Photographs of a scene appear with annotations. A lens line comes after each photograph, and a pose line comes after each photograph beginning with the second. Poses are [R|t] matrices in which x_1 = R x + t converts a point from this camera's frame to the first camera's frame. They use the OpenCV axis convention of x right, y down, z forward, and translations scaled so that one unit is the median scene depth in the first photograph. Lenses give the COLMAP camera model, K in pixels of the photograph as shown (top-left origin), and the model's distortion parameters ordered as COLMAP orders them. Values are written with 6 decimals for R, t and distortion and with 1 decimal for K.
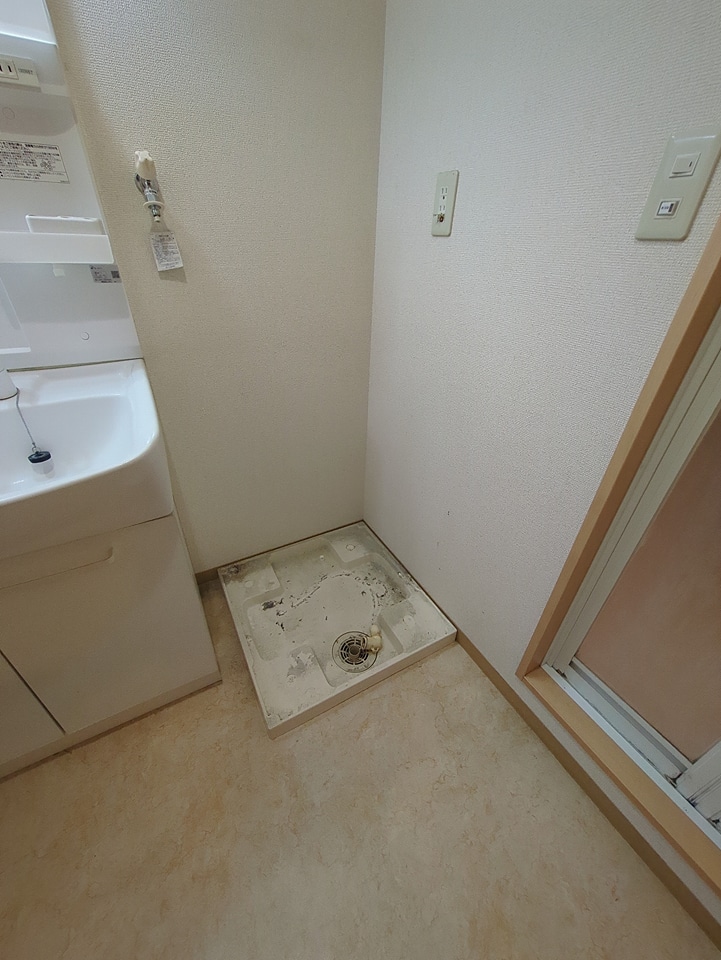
lens RADIAL K [[376.5, 0, 361.5], [0, 376.5, 481.4], [0, 0, 1]] dist [-0.003374, 0.000493]
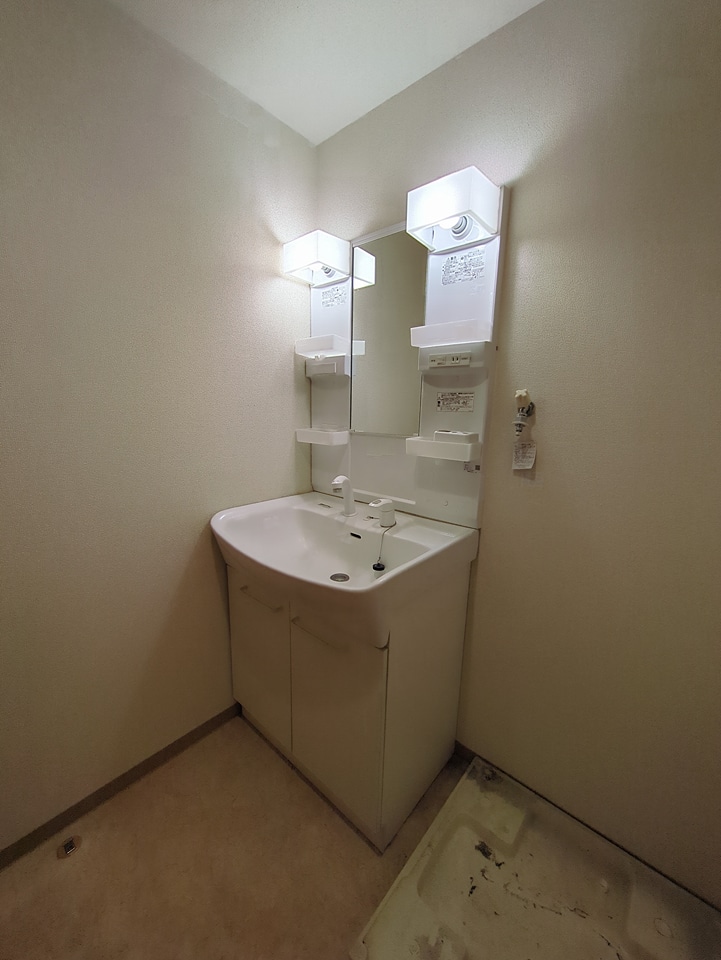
lens RADIAL K [[376.5, 0, 362.3], [0, 376.5, 481.5], [0, 0, 1]] dist [-0.003374, 0.000493]
pose [[0.334179, 0.158511, -0.929085, 0.401912], [-0.518831, 0.853897, -0.040933, -0.234056], [0.786854, 0.495716, 0.367595, 0.215718]]
